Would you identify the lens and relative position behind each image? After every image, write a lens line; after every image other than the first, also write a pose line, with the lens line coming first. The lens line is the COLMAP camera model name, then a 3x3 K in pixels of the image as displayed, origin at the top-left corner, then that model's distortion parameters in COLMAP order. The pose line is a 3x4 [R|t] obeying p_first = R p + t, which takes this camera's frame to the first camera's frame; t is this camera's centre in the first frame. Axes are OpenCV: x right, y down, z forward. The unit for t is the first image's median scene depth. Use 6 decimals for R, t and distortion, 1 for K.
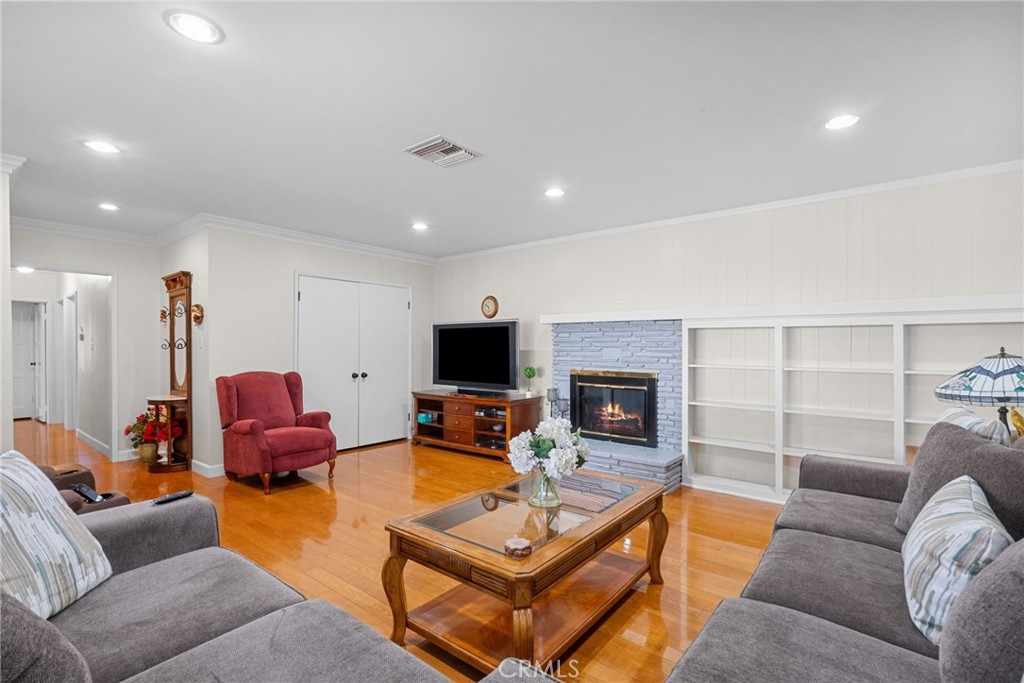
lens RADIAL K [[469.9, 0, 513.1], [0, 469.9, 345.2], [0, 0, 1]] dist [0.002246, 0.000047]
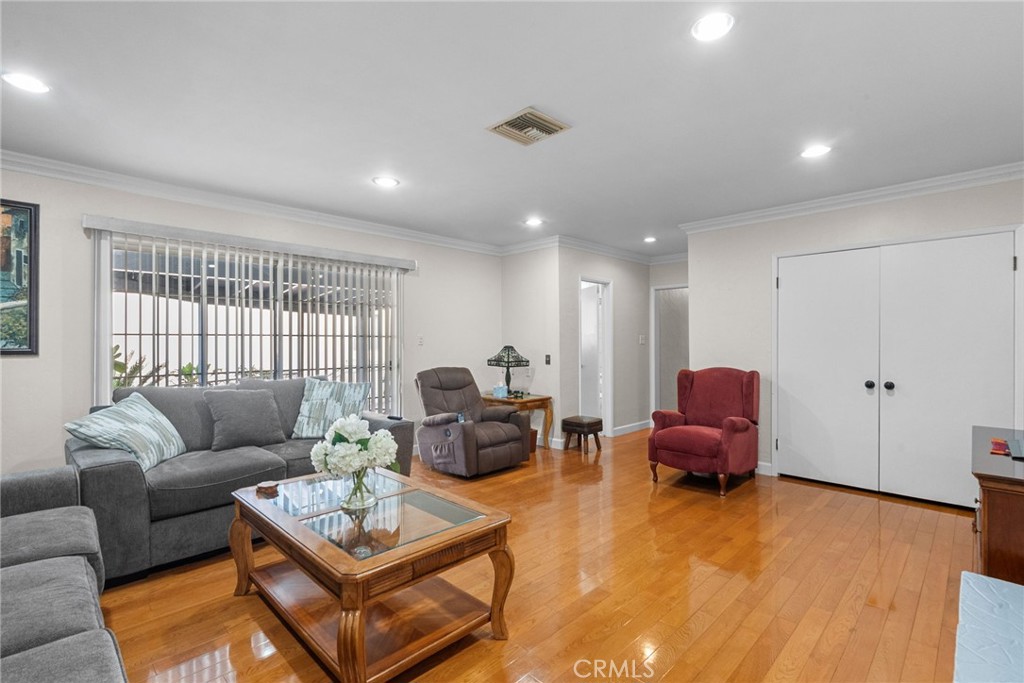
lens RADIAL K [[469.9, 0, 513.3], [0, 469.9, 343.8], [0, 0, 1]] dist [0.002246, 0.000047]
pose [[-0.101412, -0.002682, -0.994841, 0.426260], [0.003395, 0.999990, -0.003042, 0.005698], [0.994839, -0.003686, -0.101402, 0.594047]]
